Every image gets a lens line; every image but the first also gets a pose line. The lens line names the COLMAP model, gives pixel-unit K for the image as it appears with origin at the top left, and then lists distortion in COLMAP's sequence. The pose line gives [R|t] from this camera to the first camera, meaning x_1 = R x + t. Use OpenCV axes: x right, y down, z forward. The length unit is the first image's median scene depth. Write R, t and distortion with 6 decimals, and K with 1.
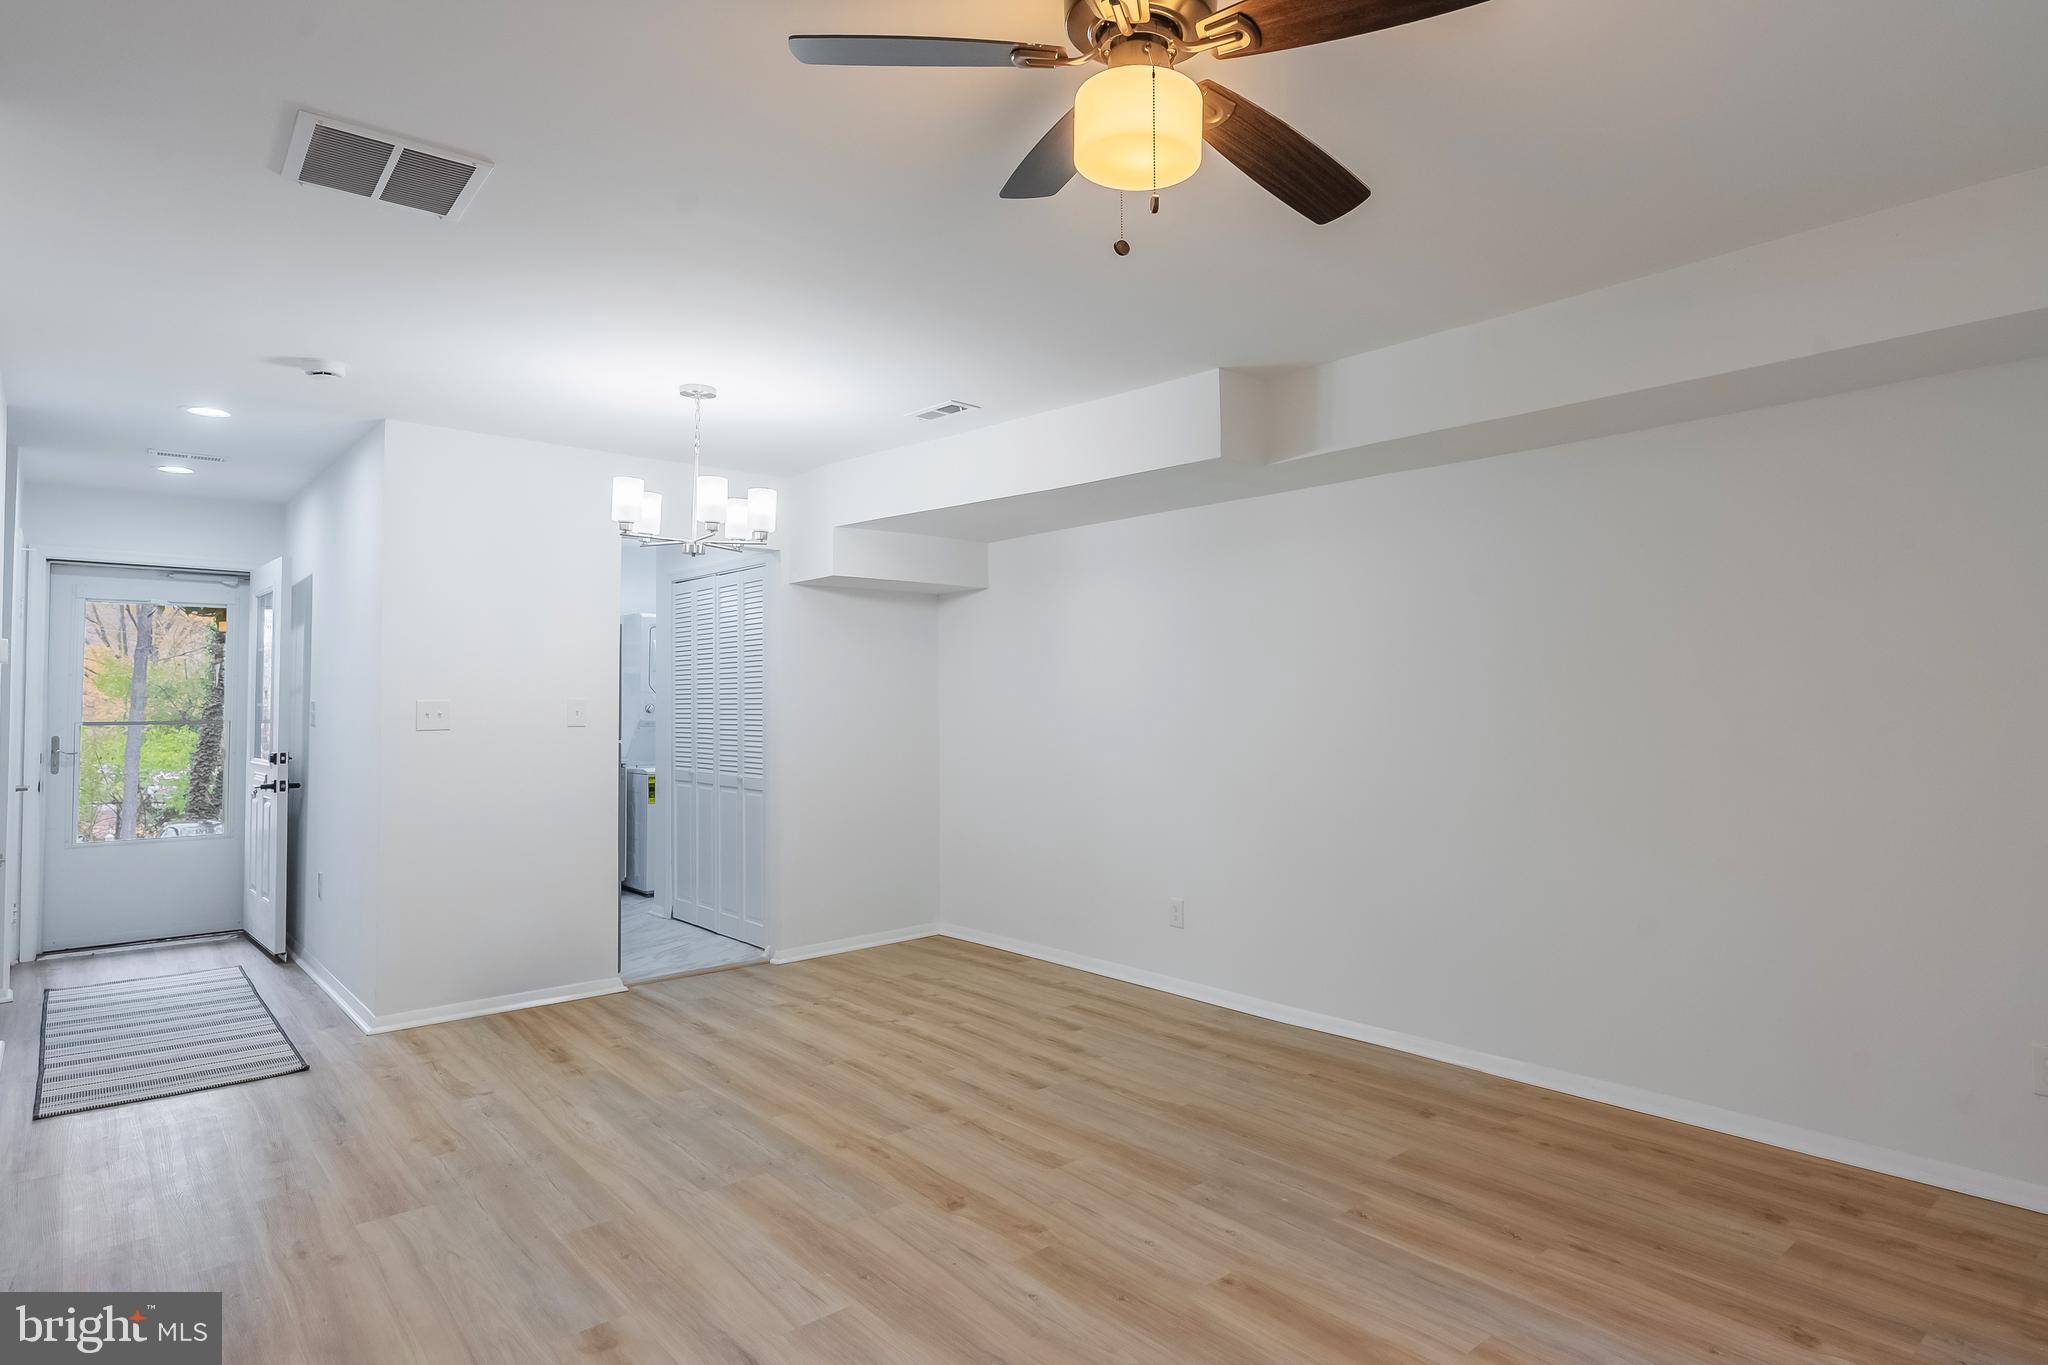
lens RADIAL K [[1155.2, 0, 1042.6], [0, 1155.2, 669.7], [0, 0, 1]] dist [0.001791, -0.001416]
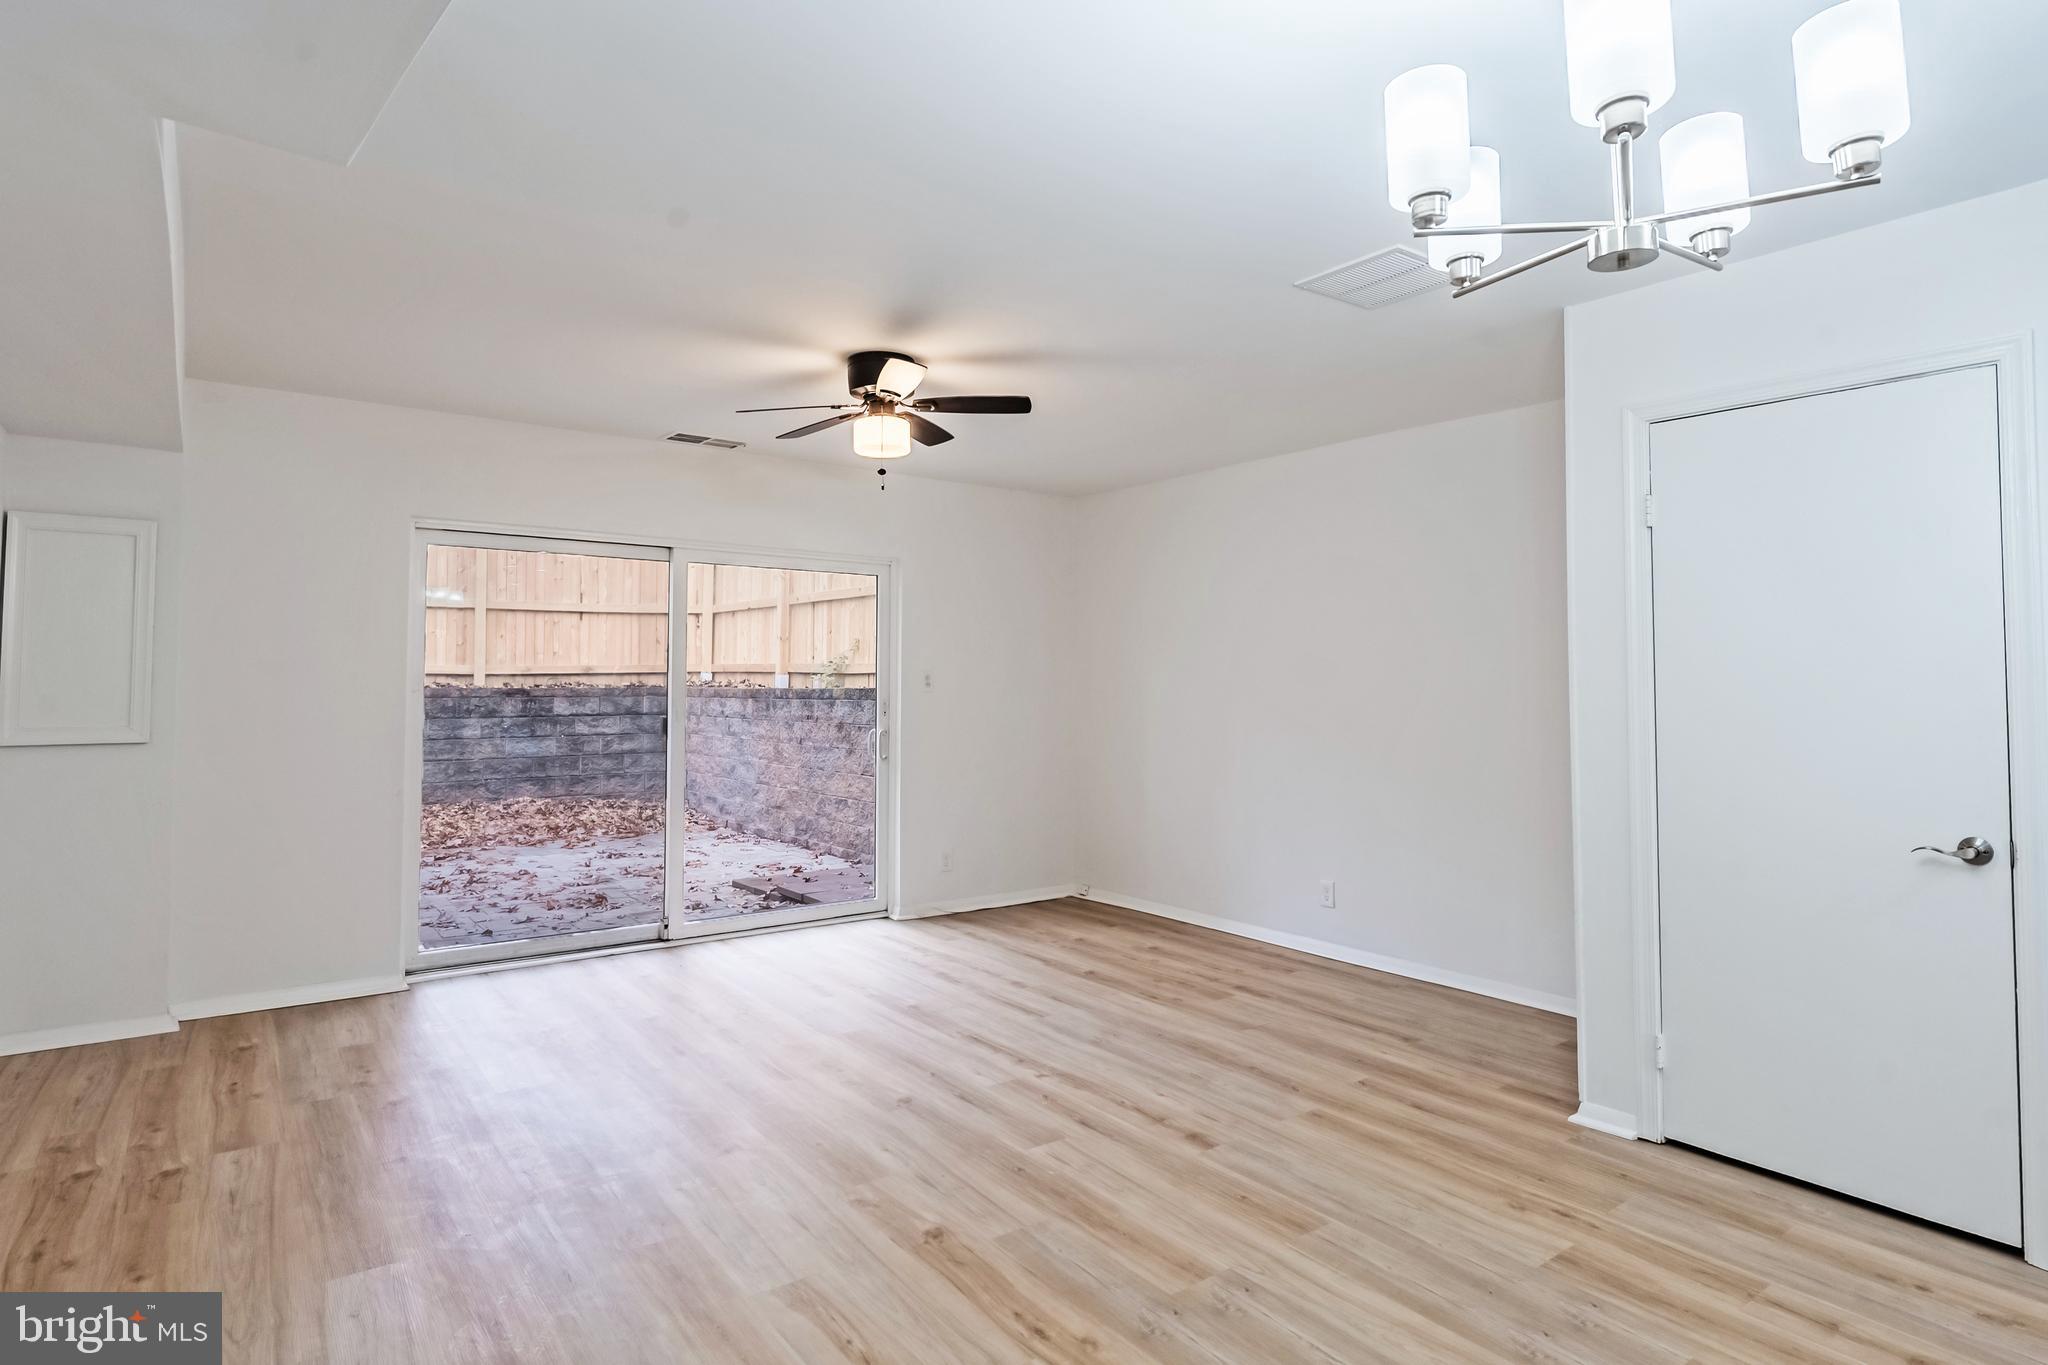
lens RADIAL K [[1064.7, 0, 1018.3], [0, 1064.7, 677.8], [0, 0, 1]] dist [-0.000585, 0.000149]
pose [[-0.998084, 0.002023, 0.061848, -0.164562], [-0.000151, 0.999383, -0.035122, 0.044503], [-0.061881, -0.035064, -0.997467, 1.565078]]
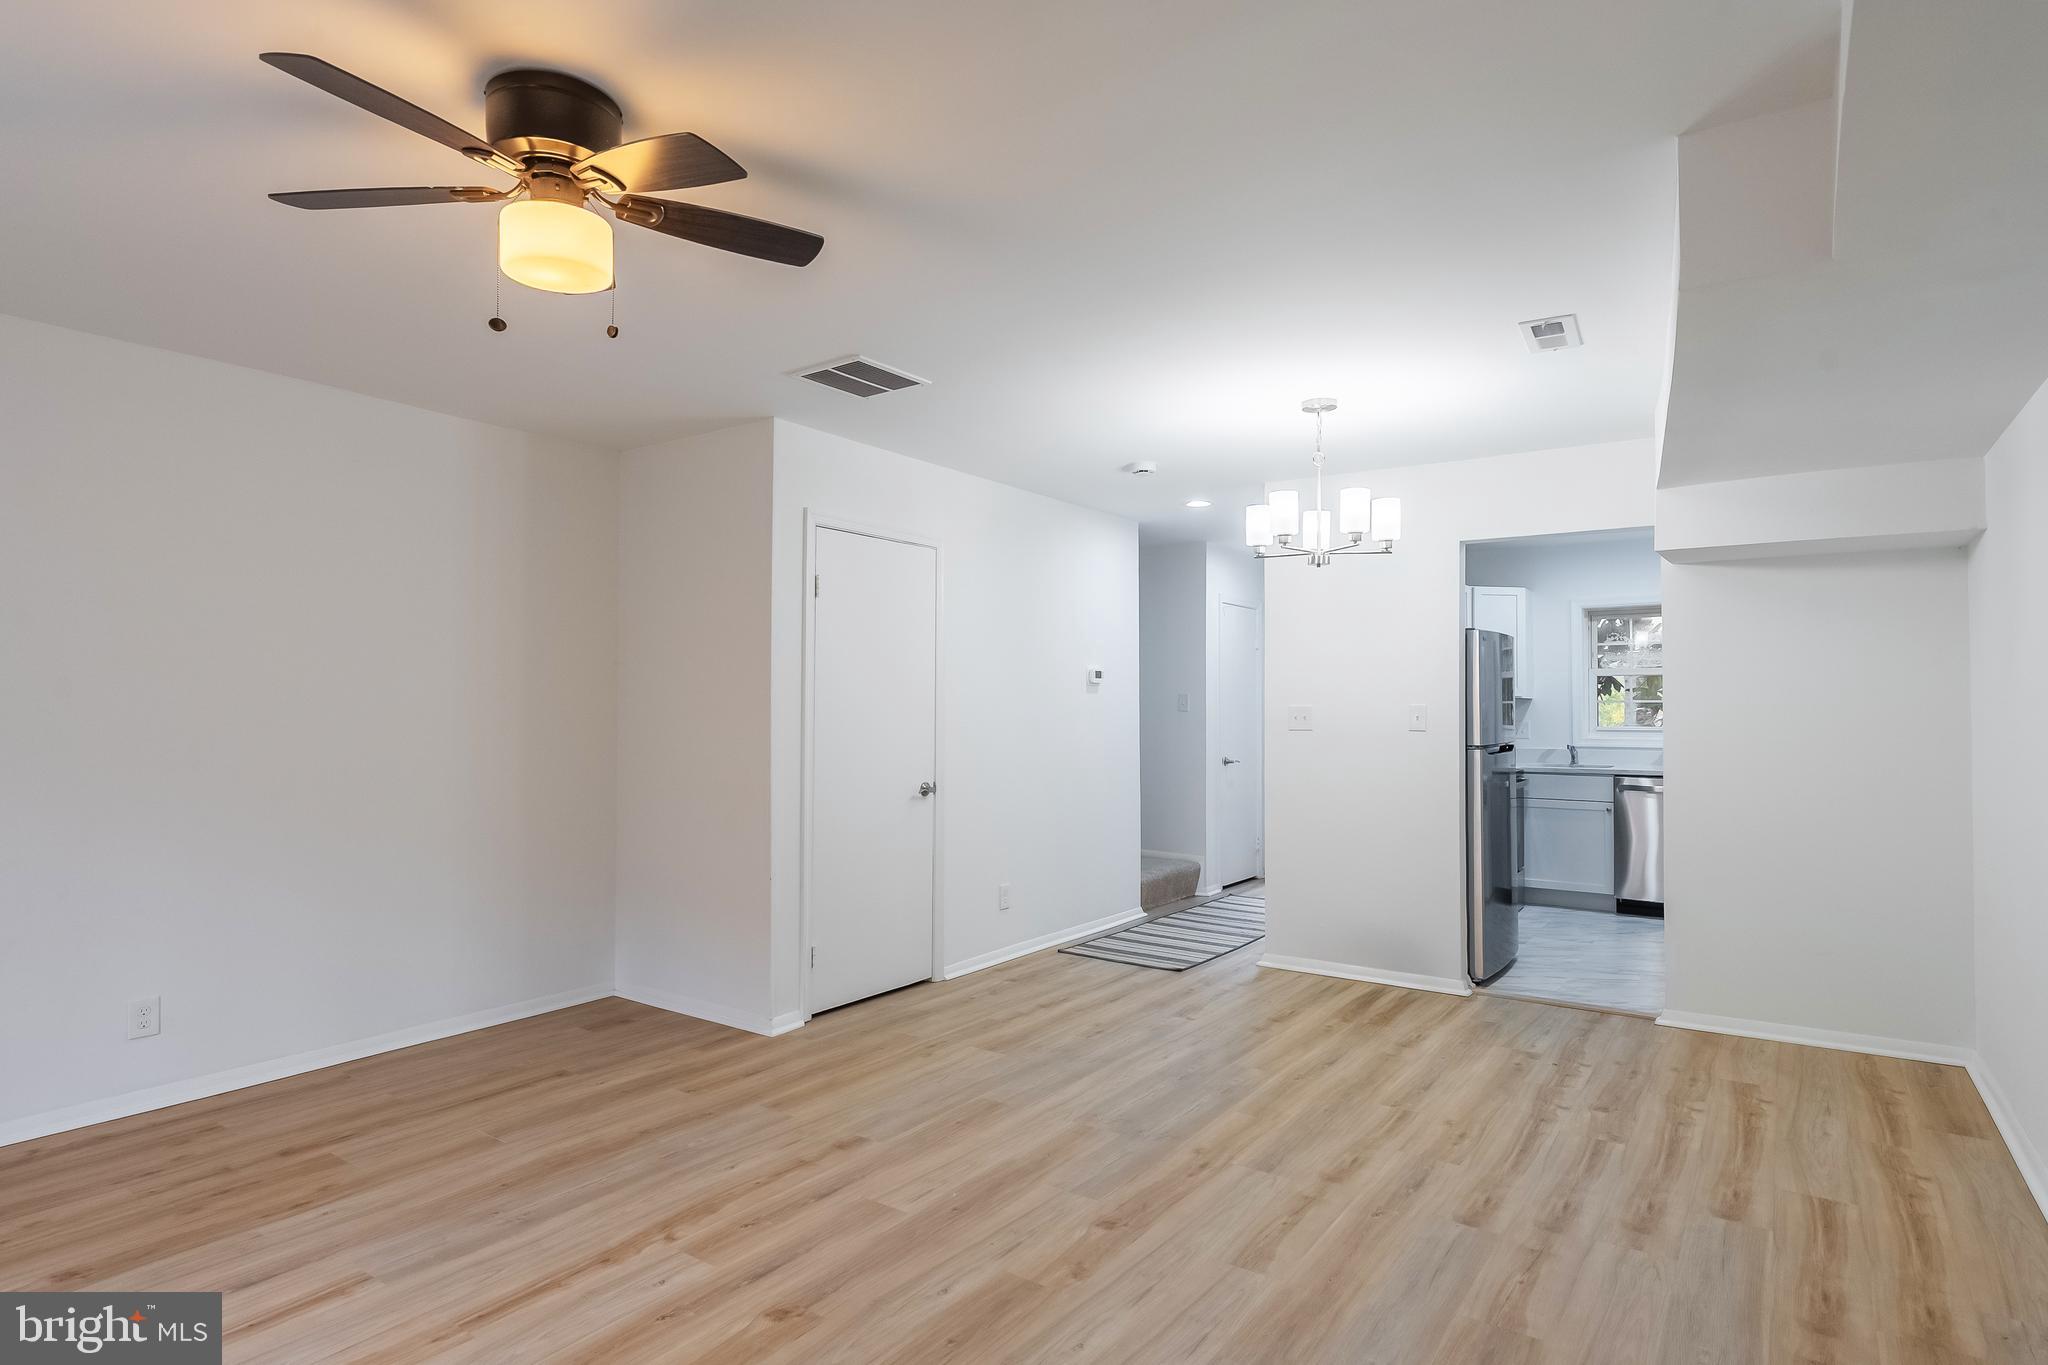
lens RADIAL K [[1064.7, 0, 1024.3], [0, 1064.7, 698.2], [0, 0, 1]] dist [-0.000585, 0.000149]
pose [[0.232070, -0.002719, -0.972695, 0.664718], [0.023648, 0.999716, 0.002848, 0.010862], [0.972411, -0.023663, 0.232069, 0.618309]]
